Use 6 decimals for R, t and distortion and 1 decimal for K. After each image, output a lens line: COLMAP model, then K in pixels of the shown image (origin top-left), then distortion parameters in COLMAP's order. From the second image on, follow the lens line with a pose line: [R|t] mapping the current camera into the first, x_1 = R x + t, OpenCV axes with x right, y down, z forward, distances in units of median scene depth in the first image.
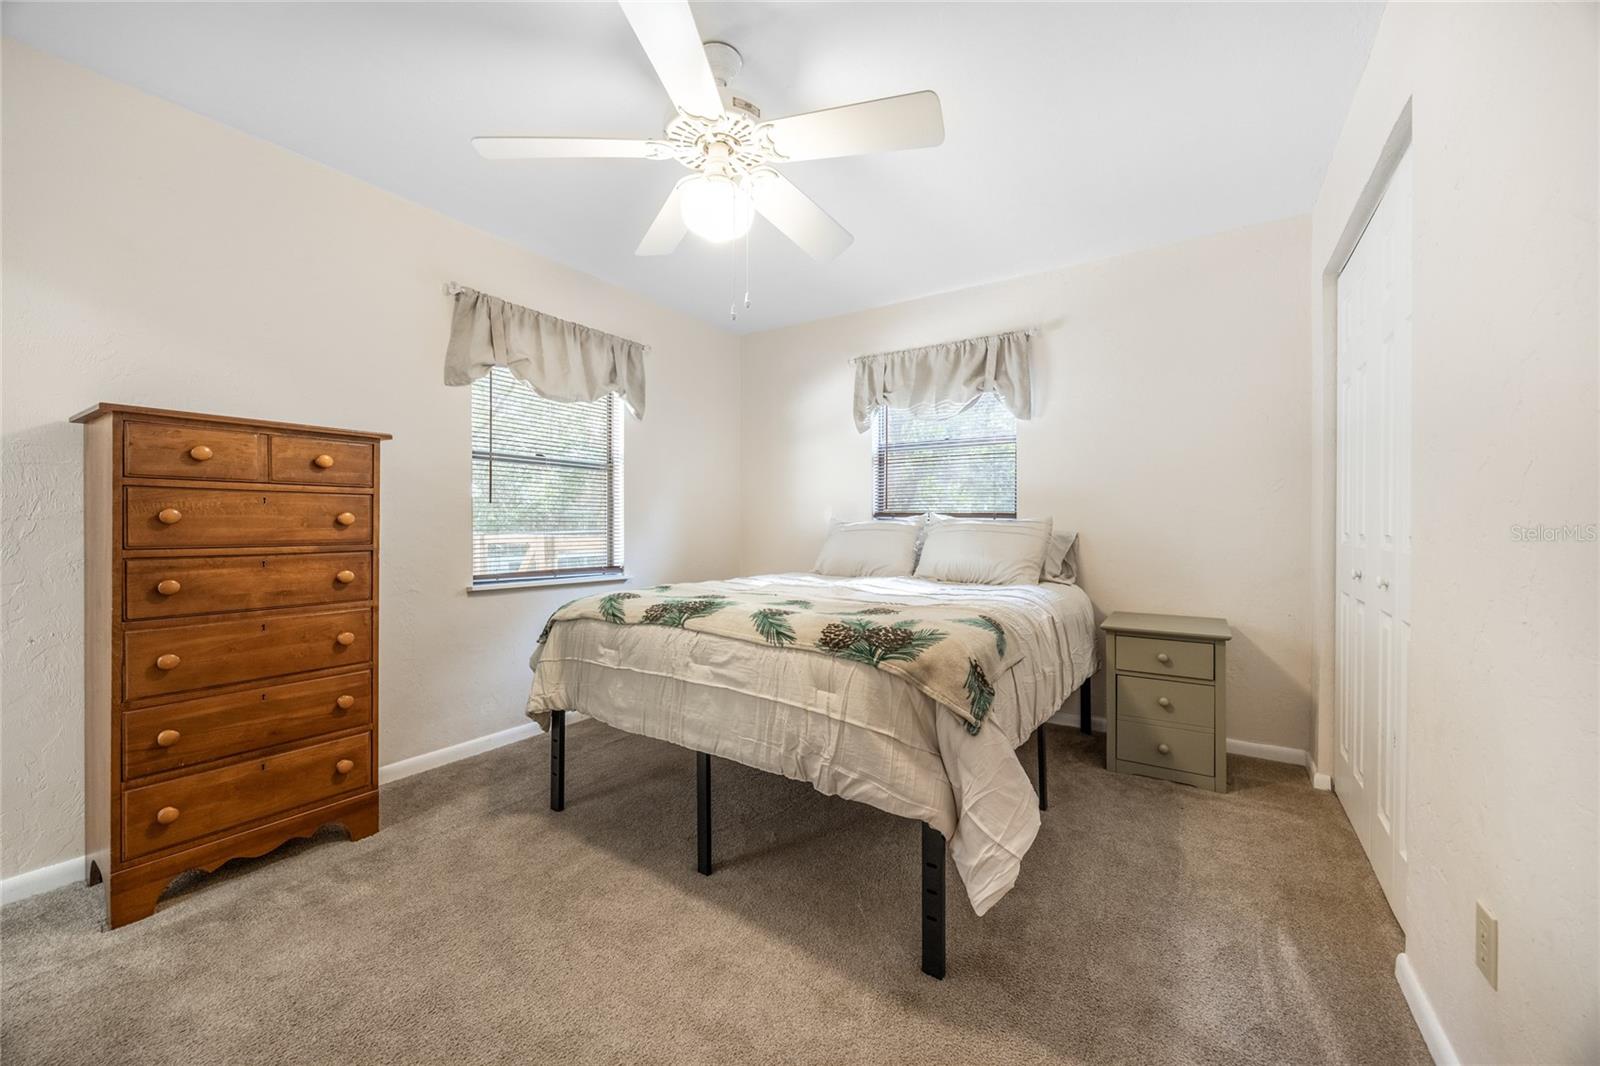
lens RADIAL K [[608.5, 0, 811.2], [0, 608.5, 525.1], [0, 0, 1]] dist [-0.005781, 0.000937]
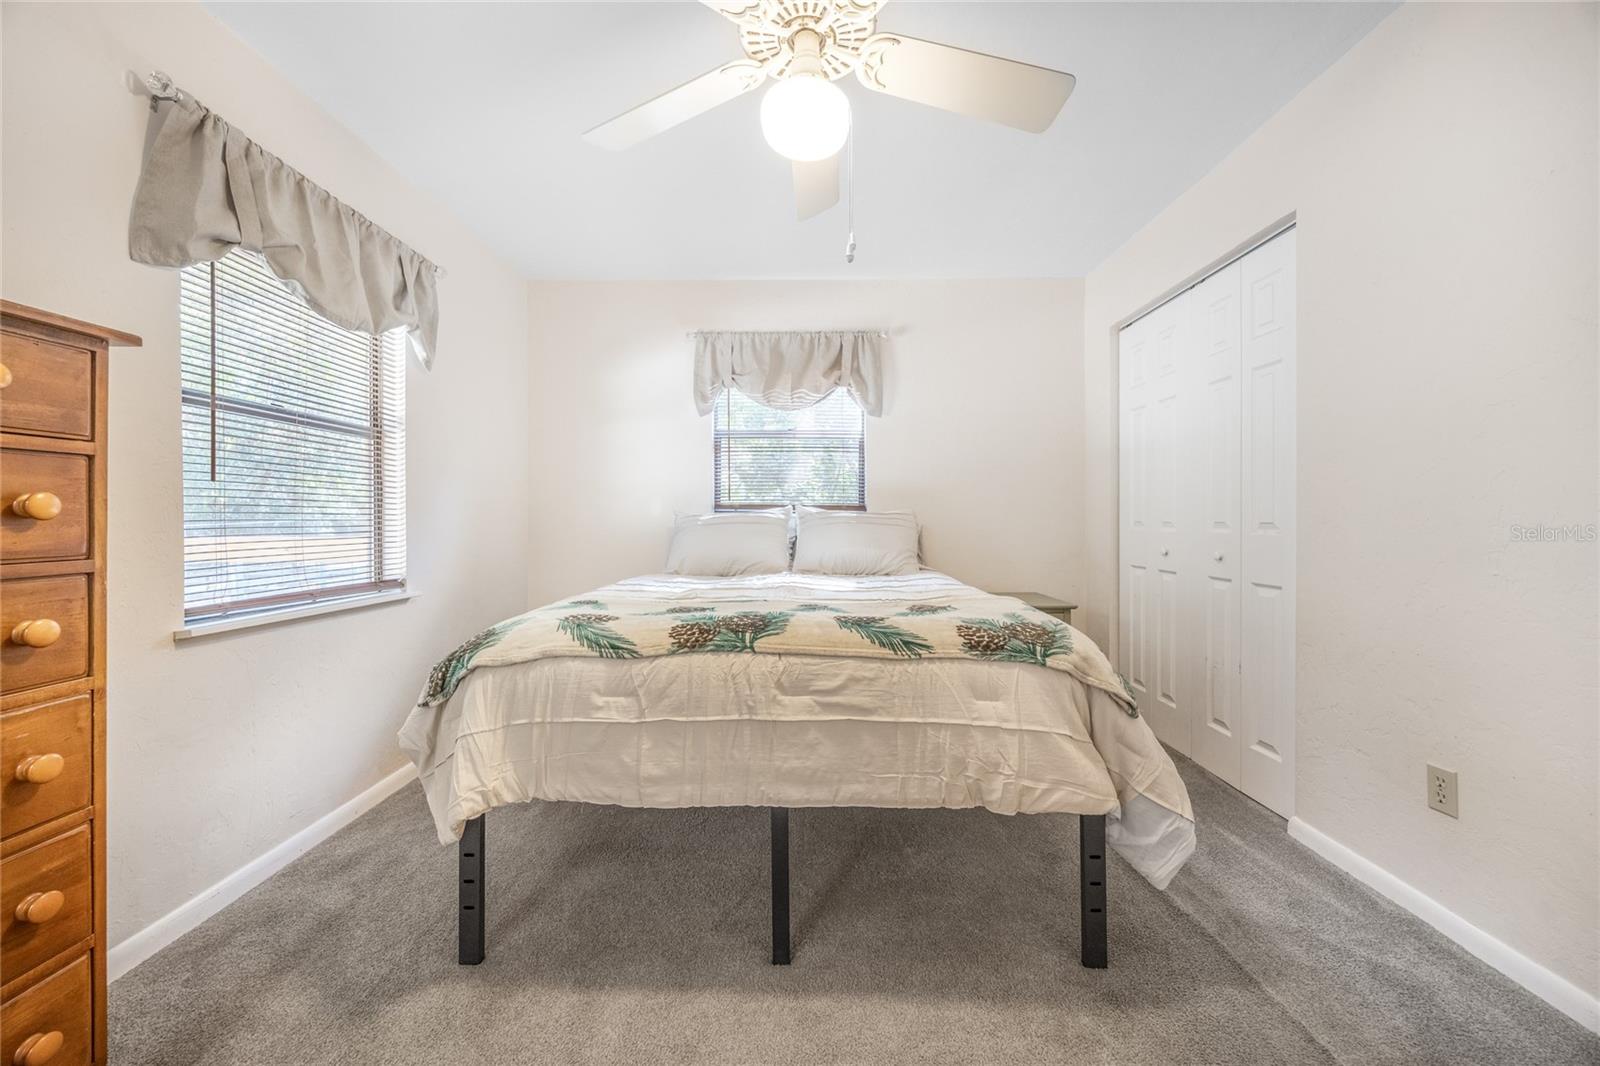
lens RADIAL K [[608.5, 0, 810.3], [0, 608.5, 518.5], [0, 0, 1]] dist [-0.005781, 0.000937]
pose [[0.838551, -0.004968, 0.544801, -0.484389], [0.005815, 0.999983, 0.000169, 0.002180], [-0.544792, 0.003027, 0.838566, 0.277227]]
